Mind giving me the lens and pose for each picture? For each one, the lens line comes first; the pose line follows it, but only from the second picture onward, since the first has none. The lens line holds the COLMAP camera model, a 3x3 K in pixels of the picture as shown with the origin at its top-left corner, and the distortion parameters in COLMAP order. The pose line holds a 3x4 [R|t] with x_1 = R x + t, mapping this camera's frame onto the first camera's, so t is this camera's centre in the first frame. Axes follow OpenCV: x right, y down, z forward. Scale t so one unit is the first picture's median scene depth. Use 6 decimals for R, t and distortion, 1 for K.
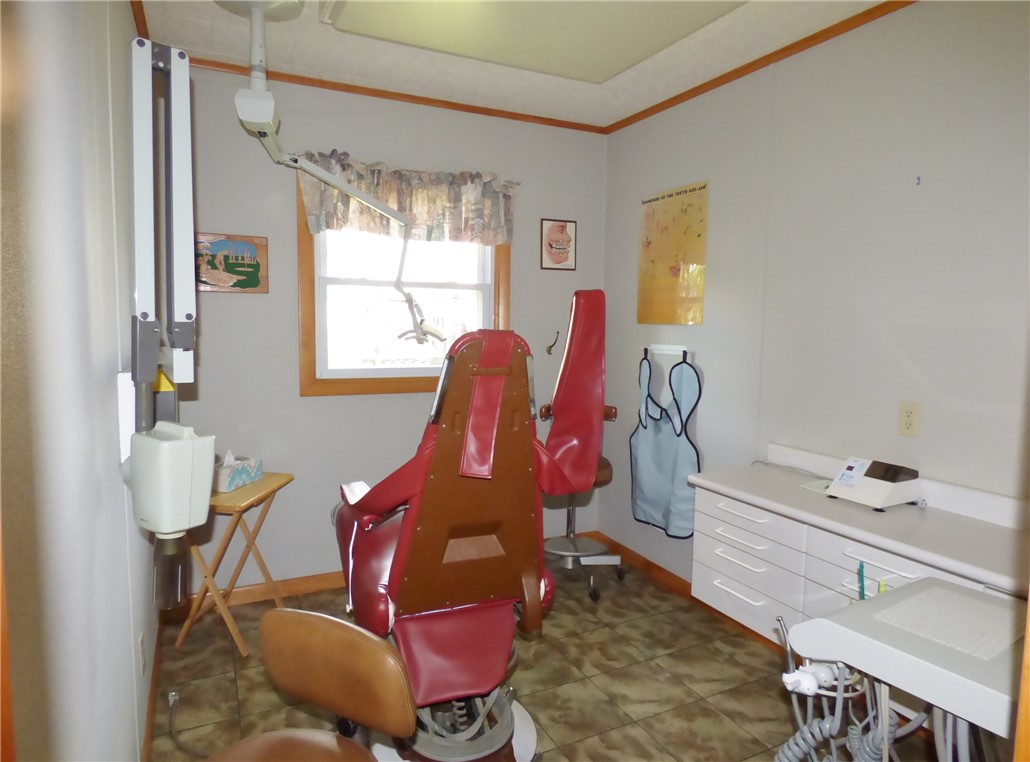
lens RADIAL K [[638.7, 0, 515.0], [0, 638.7, 381.0], [0, 0, 1]] dist [-0.010980, -0.001211]
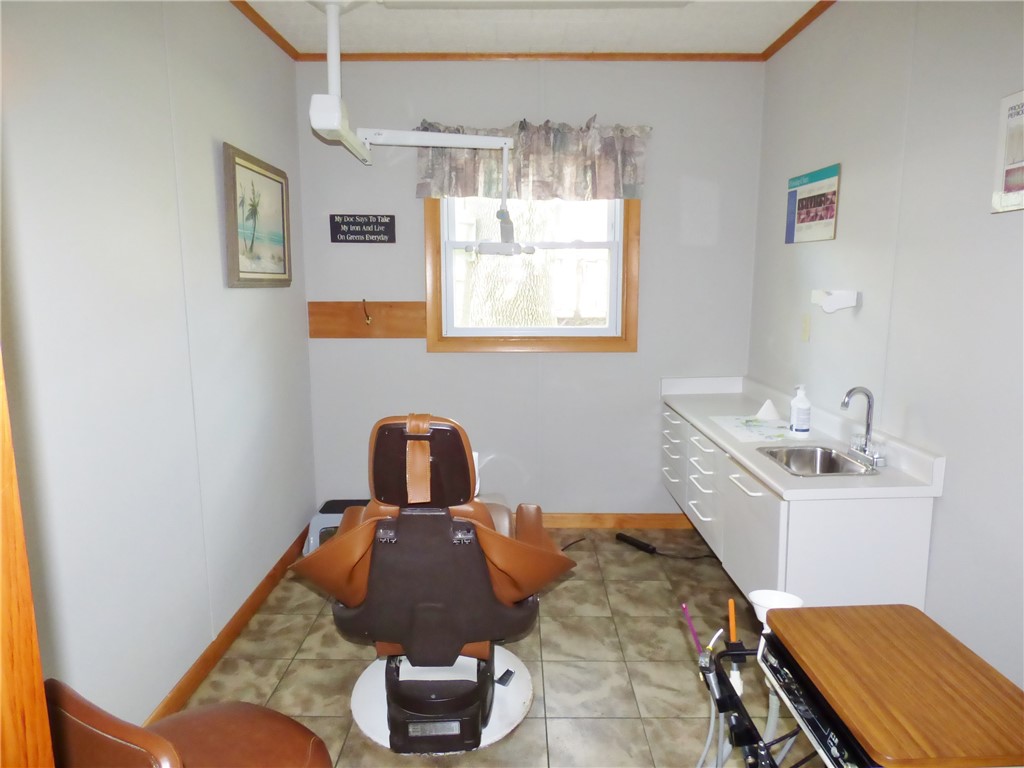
lens RADIAL K [[630.6, 0, 509.3], [0, 630.6, 383.2], [0, 0, 1]] dist [-0.002528, -0.001888]
pose [[0.906380, 0.049552, -0.419548, 0.241194], [-0.022476, 0.997347, 0.069239, -0.000647], [0.421866, -0.053327, 0.905089, 0.059699]]
